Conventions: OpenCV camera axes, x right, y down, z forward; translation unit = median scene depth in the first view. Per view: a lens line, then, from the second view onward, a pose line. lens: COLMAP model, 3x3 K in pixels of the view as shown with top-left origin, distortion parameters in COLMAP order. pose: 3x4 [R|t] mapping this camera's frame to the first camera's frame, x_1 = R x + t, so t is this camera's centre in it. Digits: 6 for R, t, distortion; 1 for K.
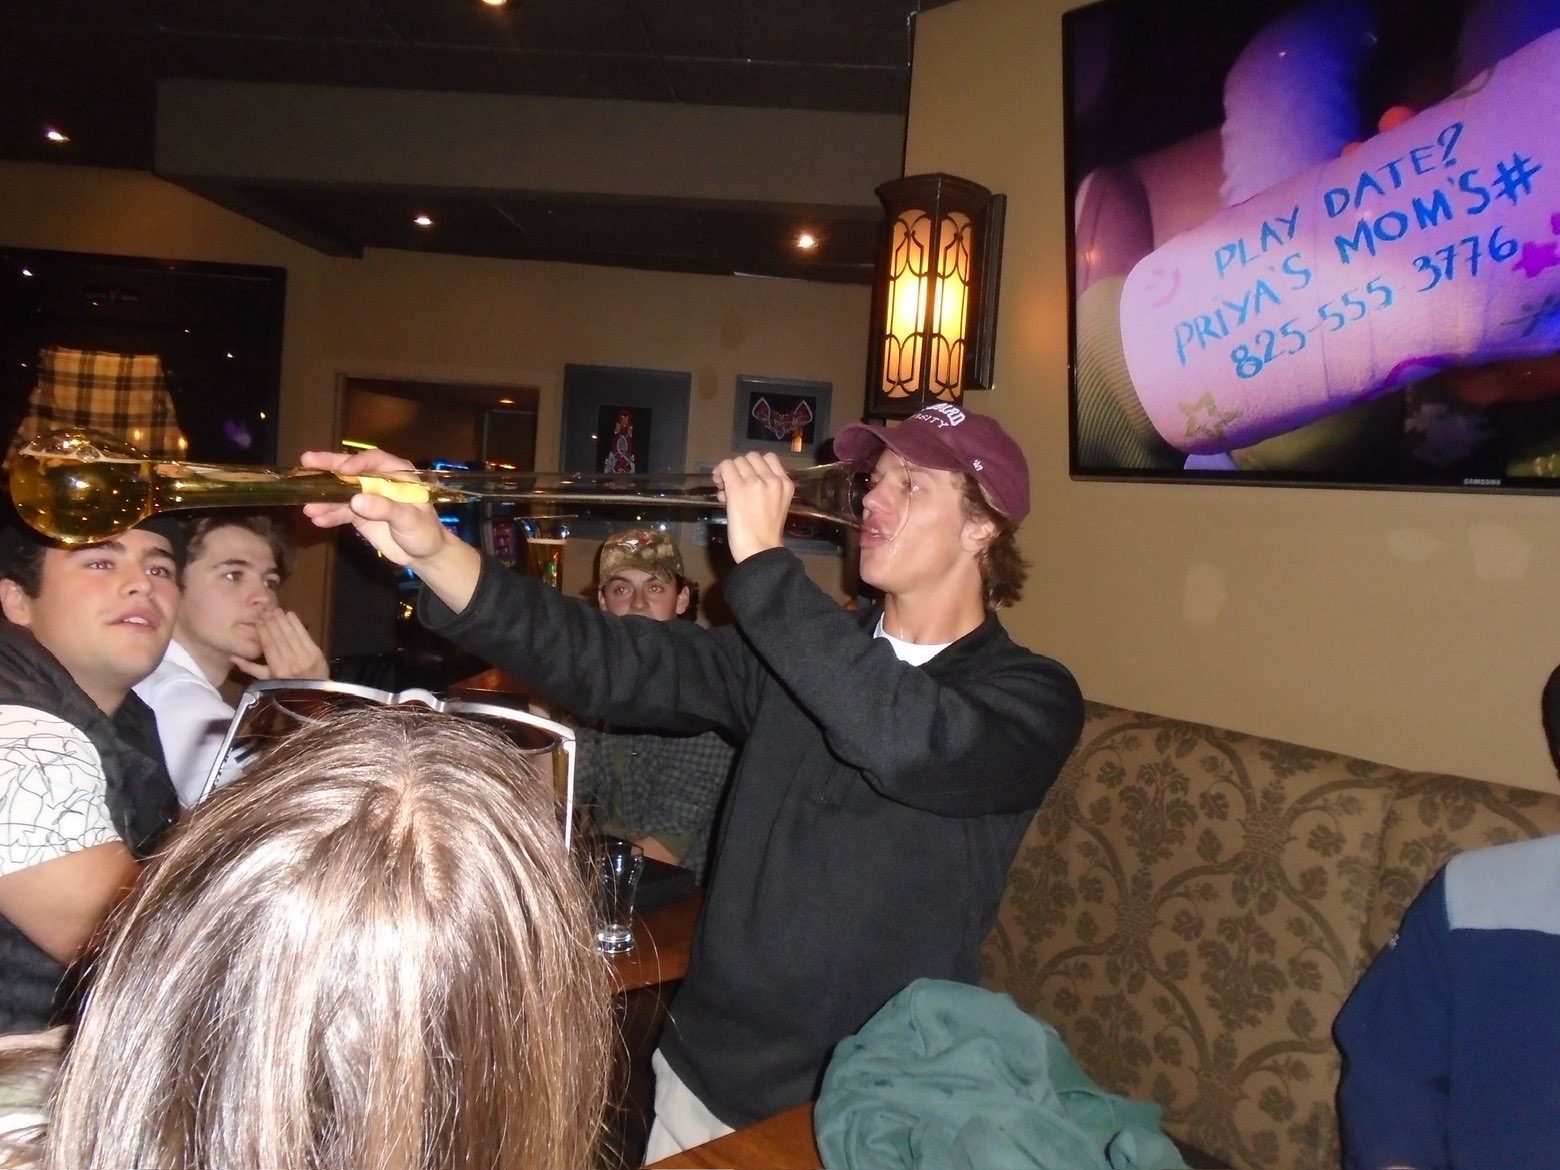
lens RADIAL K [[1254.9, 0, 798.3], [0, 1254.9, 548.9], [0, 0, 1]] dist [0.007578, 0.007202]
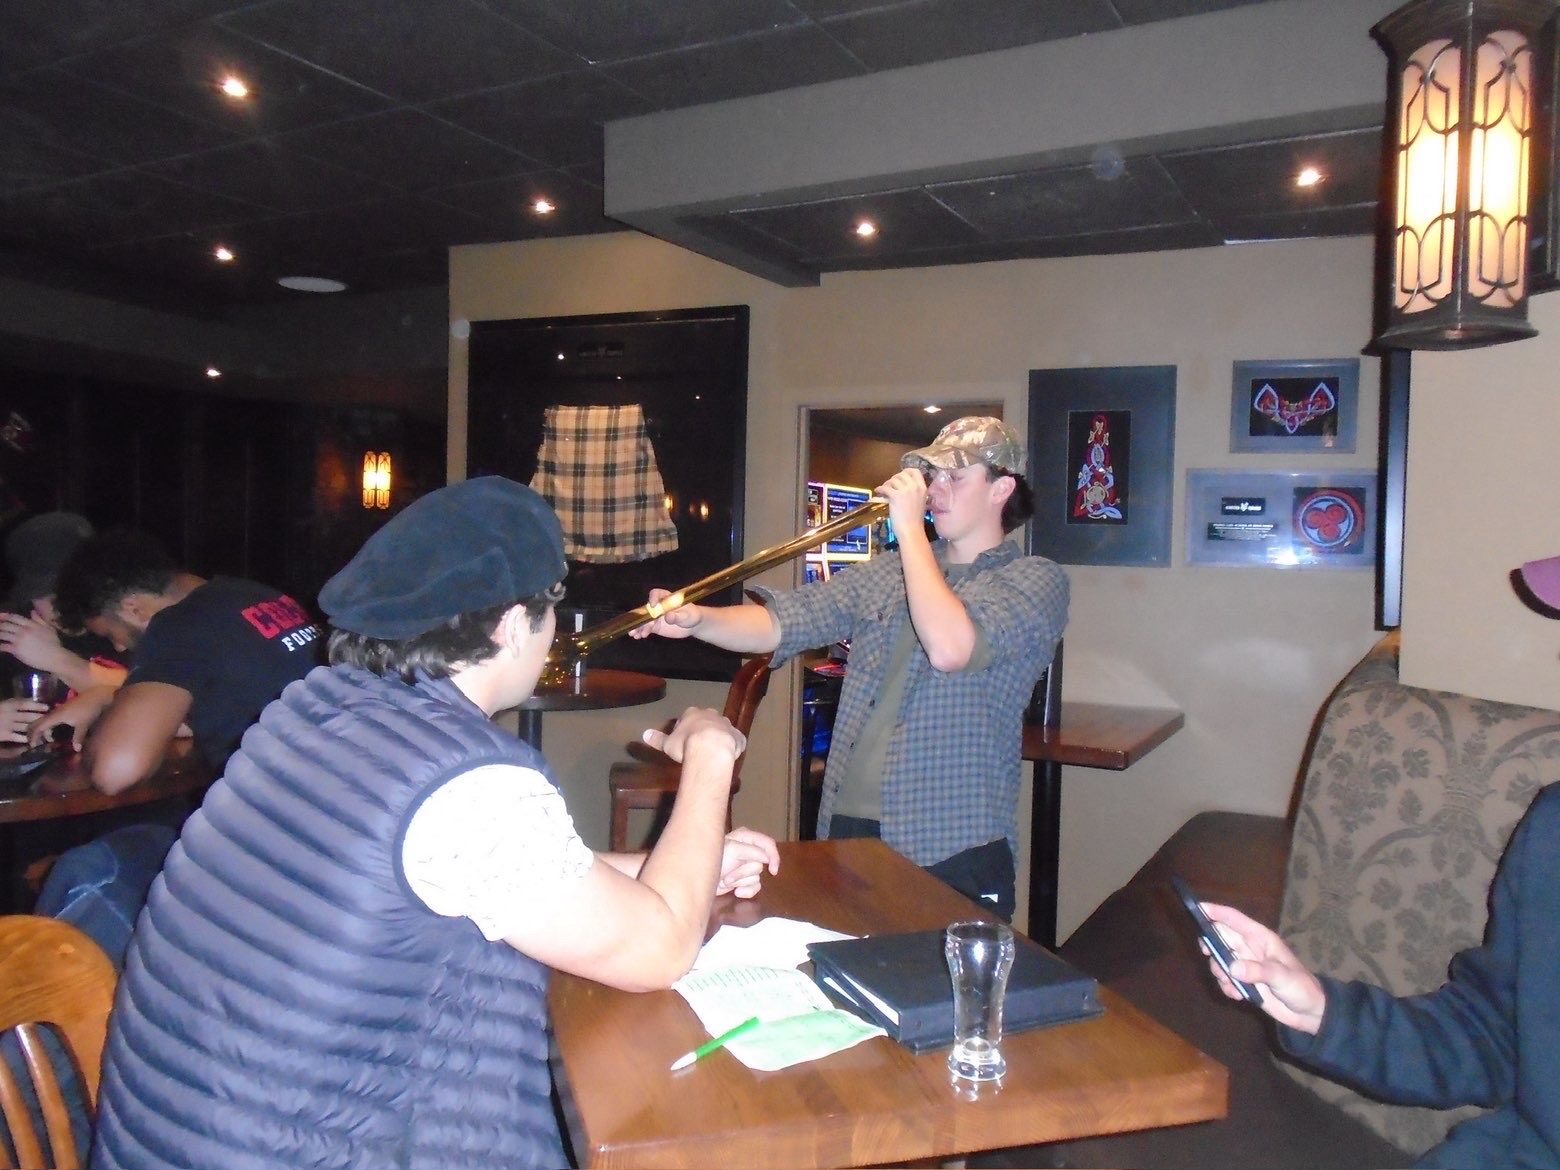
lens RADIAL K [[1245.2, 0, 779.9], [0, 1245.2, 570.1], [0, 0, 1]] dist [0.003631, 0.005870]
pose [[0.903620, -0.041612, -0.426309, 0.047471], [0.029371, 0.998947, -0.035252, 0.038121], [0.427327, 0.019333, 0.903891, 0.217334]]
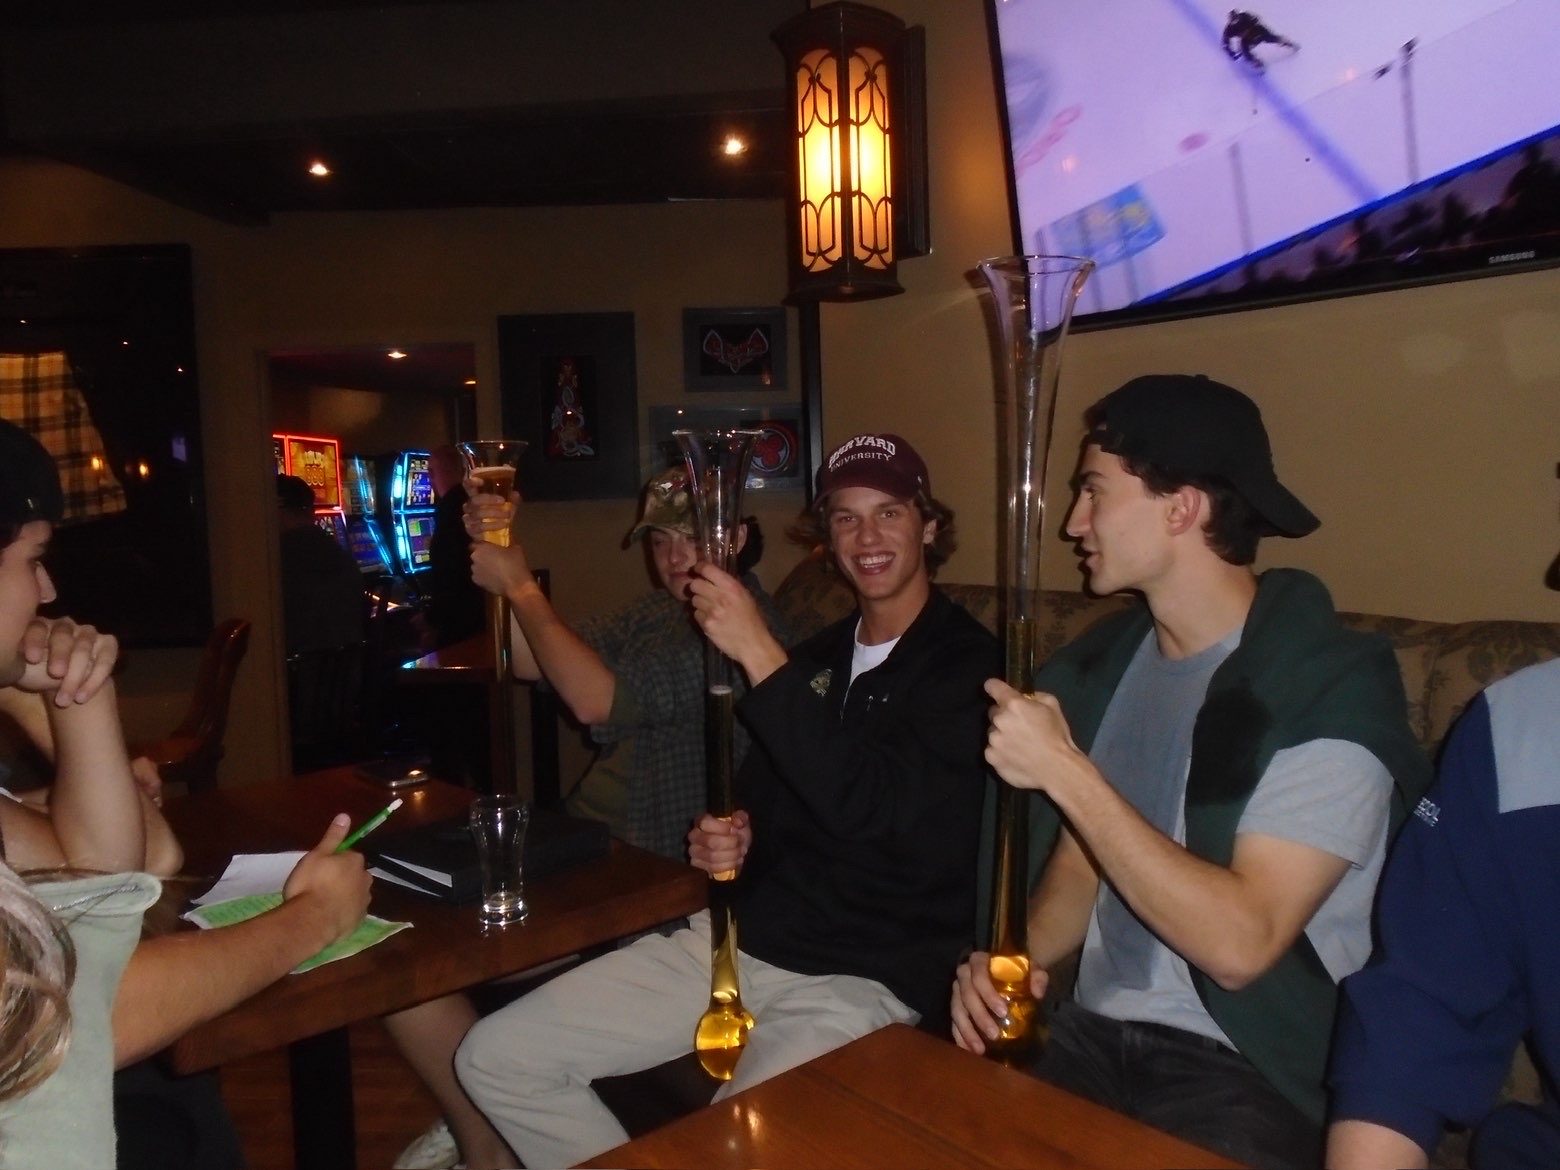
lens RADIAL K [[1256.9, 0, 782.6], [0, 1256.9, 559.7], [0, 0, 1]] dist [0.023668, -0.010632]
pose [[0.994371, -0.102278, -0.027672, 0.056609], [0.102993, 0.994348, 0.025776, 0.053348], [0.024880, -0.028481, 0.999285, 0.120512]]
